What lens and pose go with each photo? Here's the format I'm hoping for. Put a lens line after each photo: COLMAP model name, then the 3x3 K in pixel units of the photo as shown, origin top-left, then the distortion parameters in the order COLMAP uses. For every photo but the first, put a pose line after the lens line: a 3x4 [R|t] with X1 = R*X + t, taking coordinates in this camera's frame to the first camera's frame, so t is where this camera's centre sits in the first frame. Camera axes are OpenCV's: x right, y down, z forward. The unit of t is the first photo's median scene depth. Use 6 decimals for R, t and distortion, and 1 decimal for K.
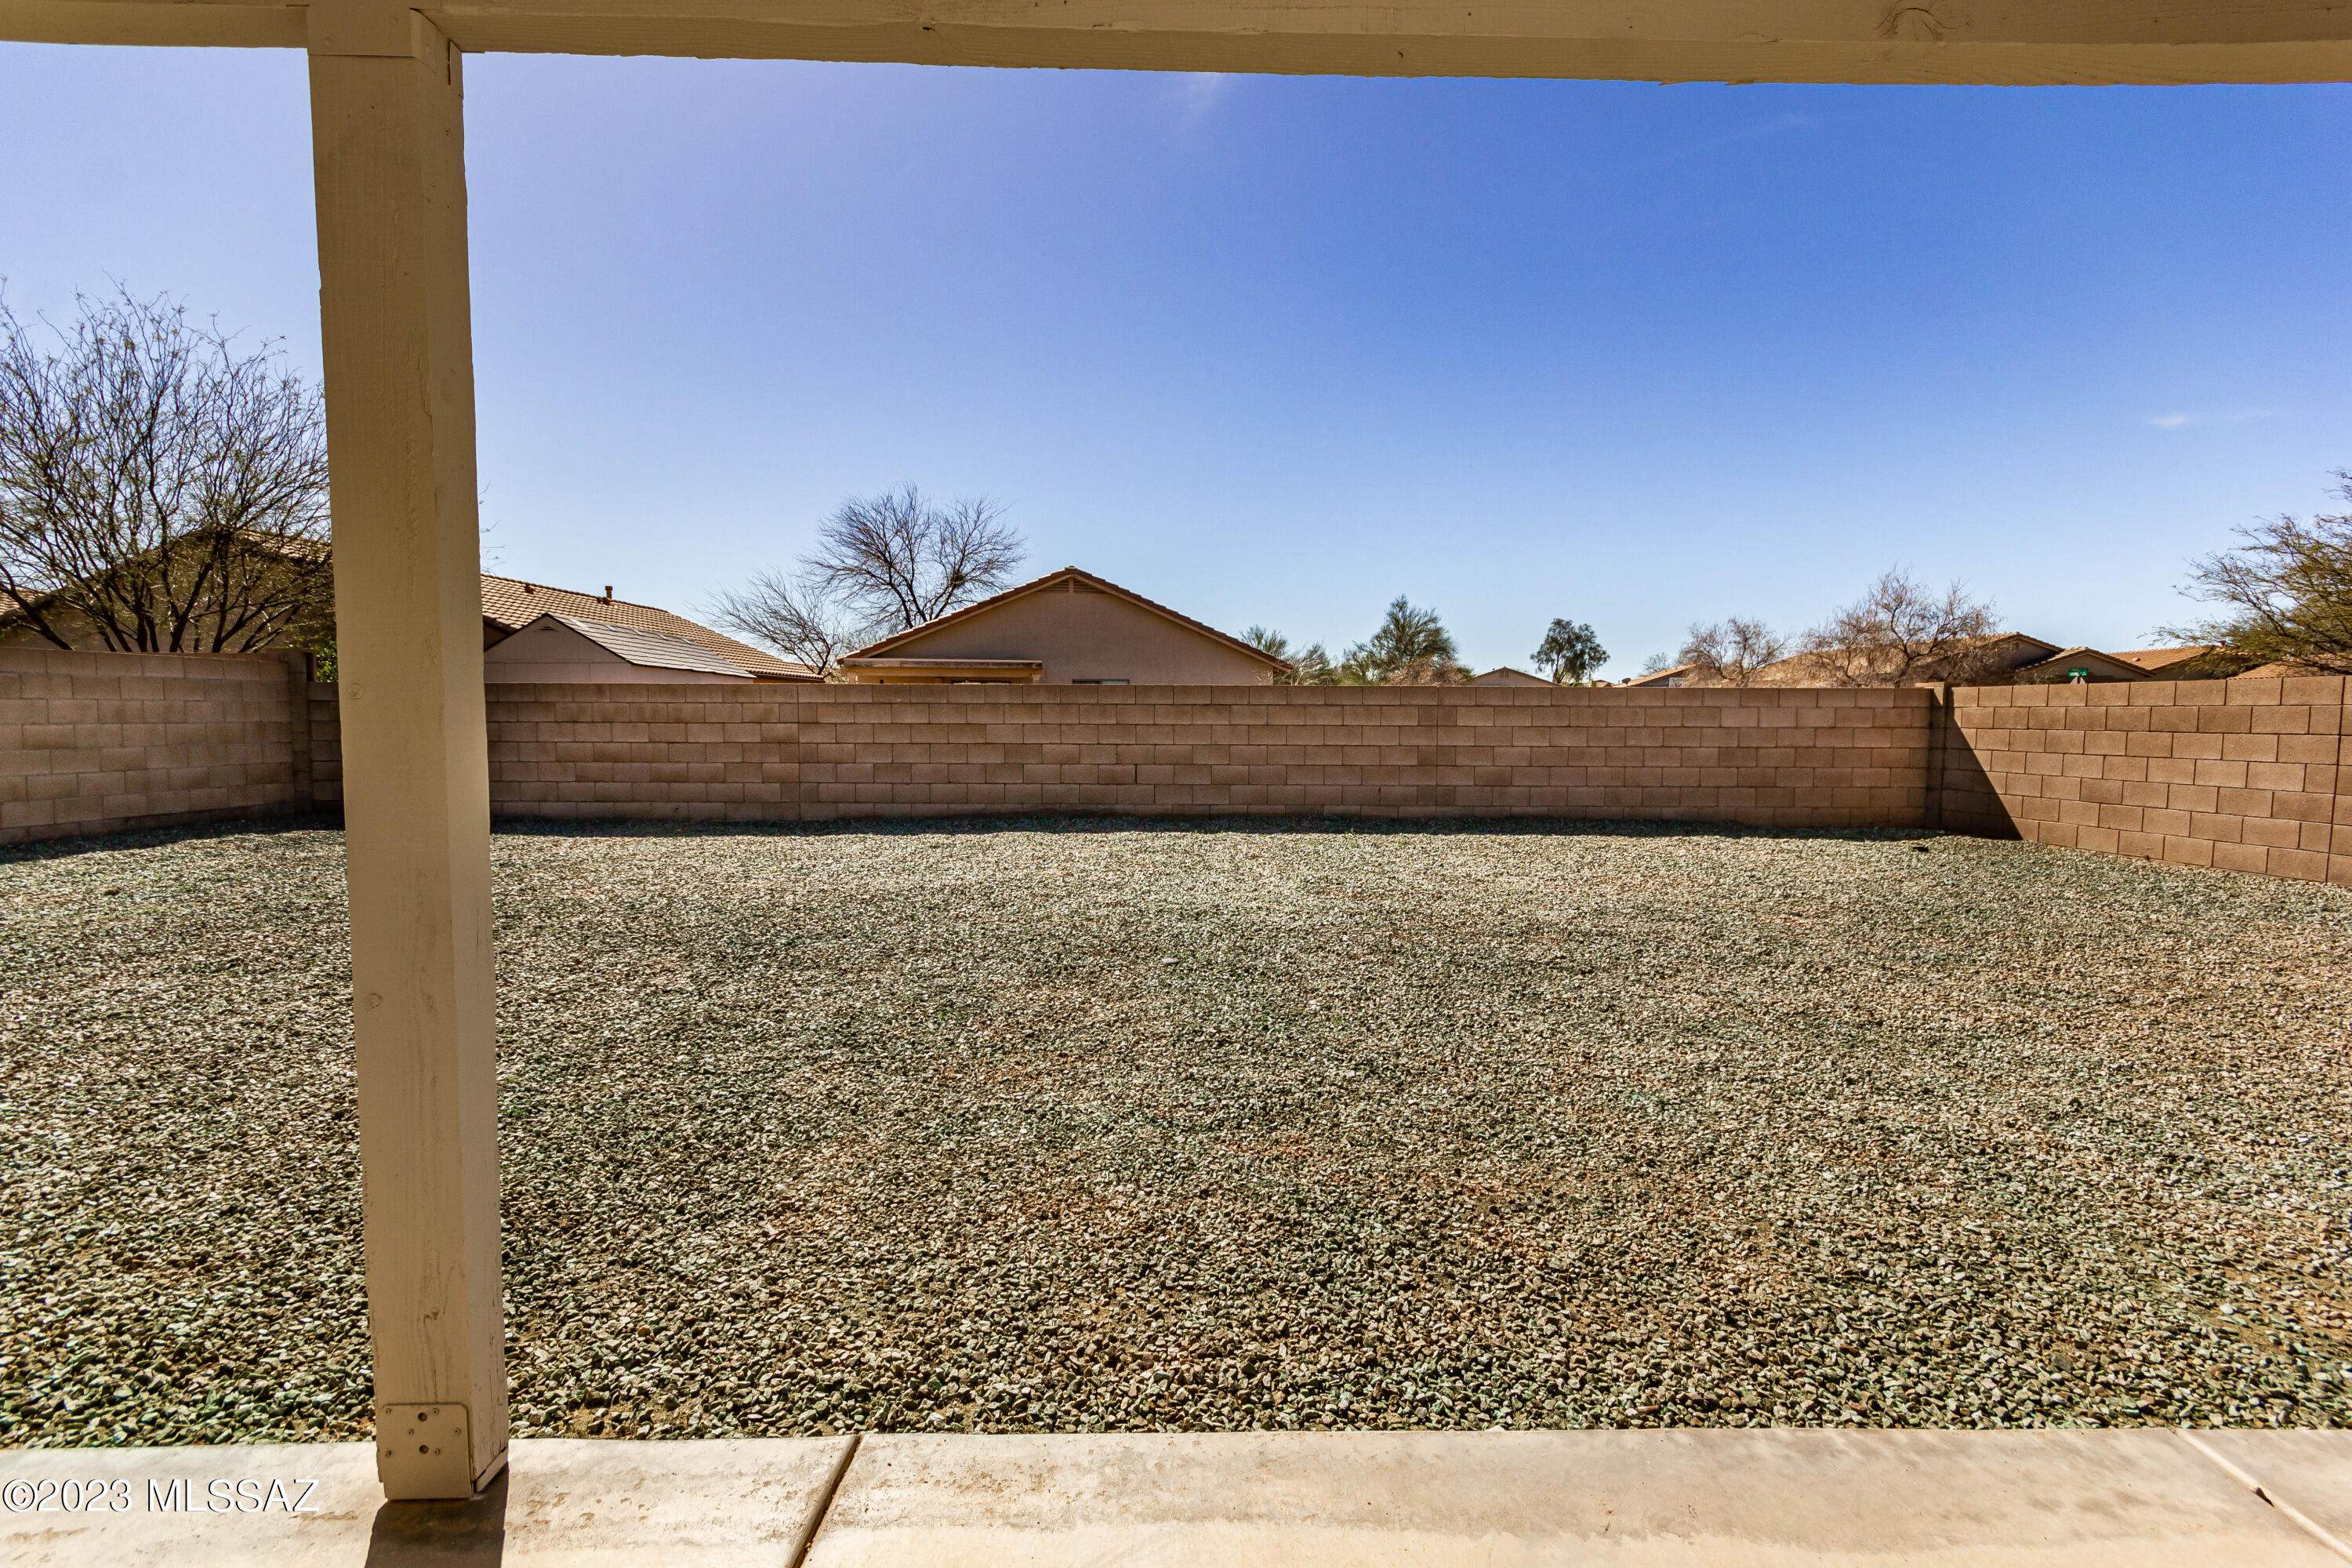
lens RADIAL K [[1111.4, 0, 1178.8], [0, 1111.4, 789.0], [0, 0, 1]] dist [0.000119, -0.000224]
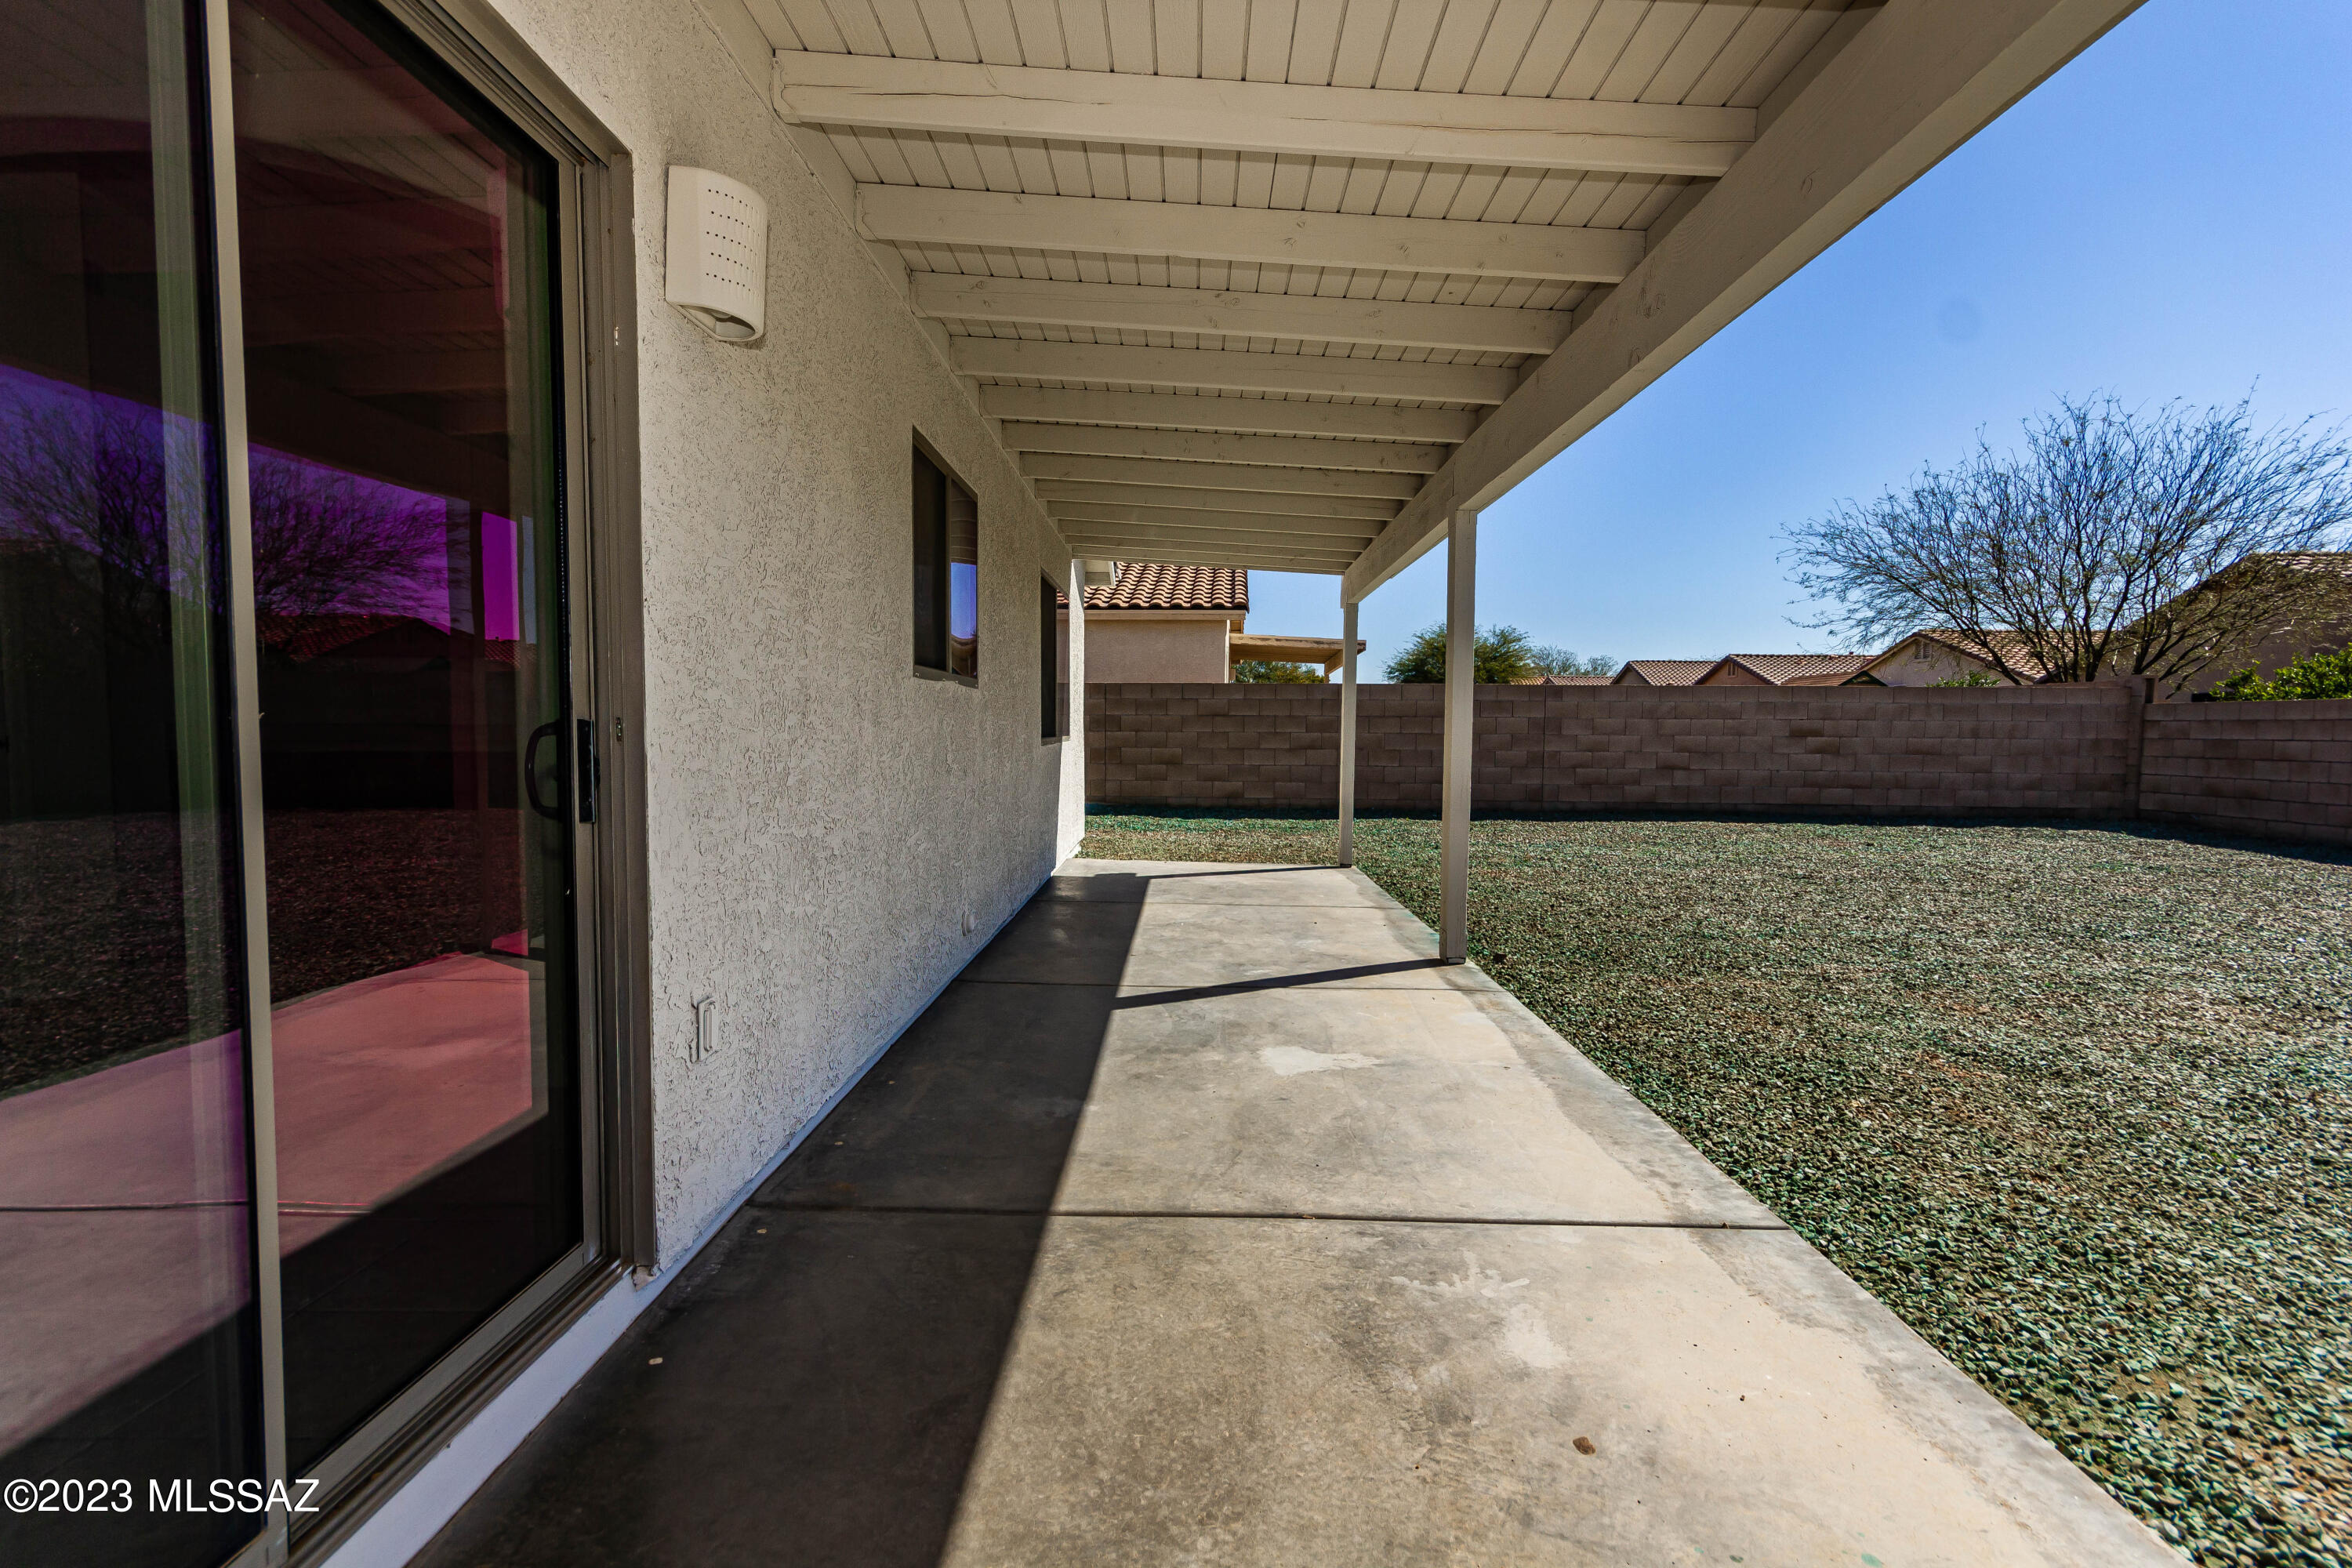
lens RADIAL K [[1111.4, 0, 1170.5], [0, 1111.4, 782.4], [0, 0, 1]] dist [0.000119, -0.000224]
pose [[-0.022666, 0.050547, -0.998464, 0.386526], [-0.074026, 0.995895, 0.052098, -0.002163], [0.996999, 0.075093, -0.018831, 0.030093]]
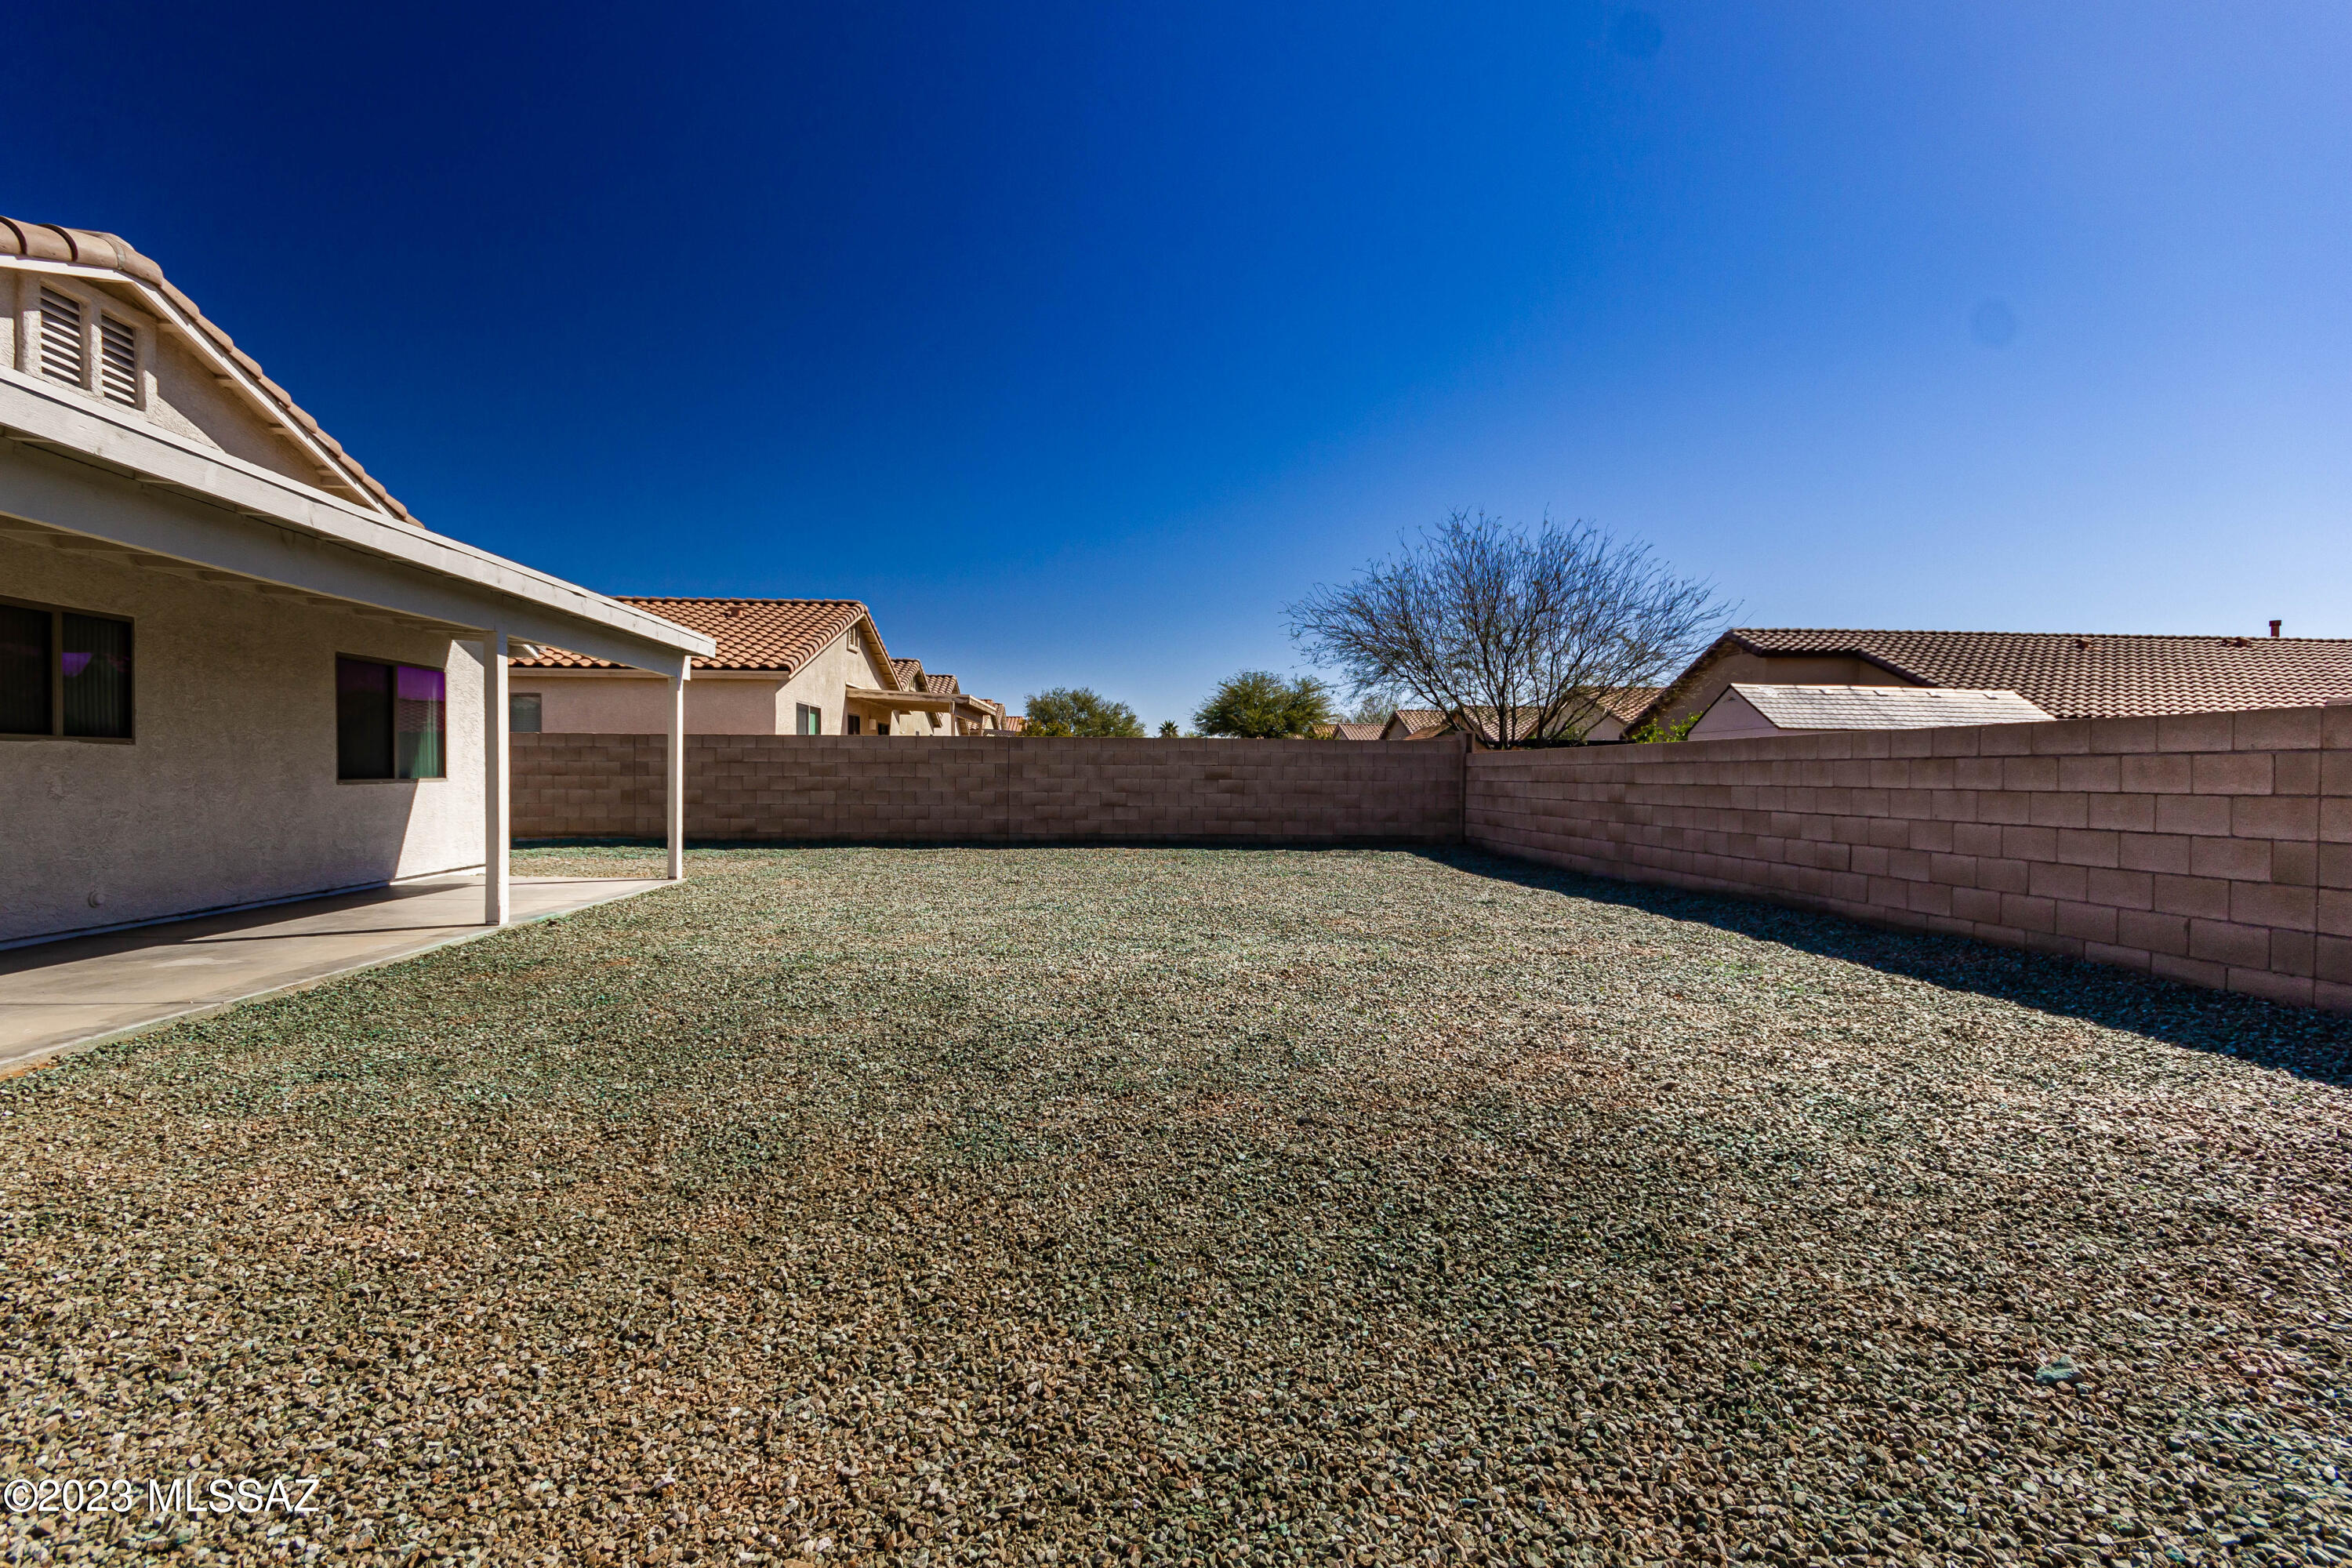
lens RADIAL K [[1111.4, 0, 1184.6], [0, 1111.4, 776.6], [0, 0, 1]] dist [0.000119, -0.000224]
pose [[0.078796, -0.001685, -0.996889, 0.644329], [-0.073031, 0.997302, -0.007458, -0.029010], [0.994212, 0.073391, 0.078460, 0.526670]]
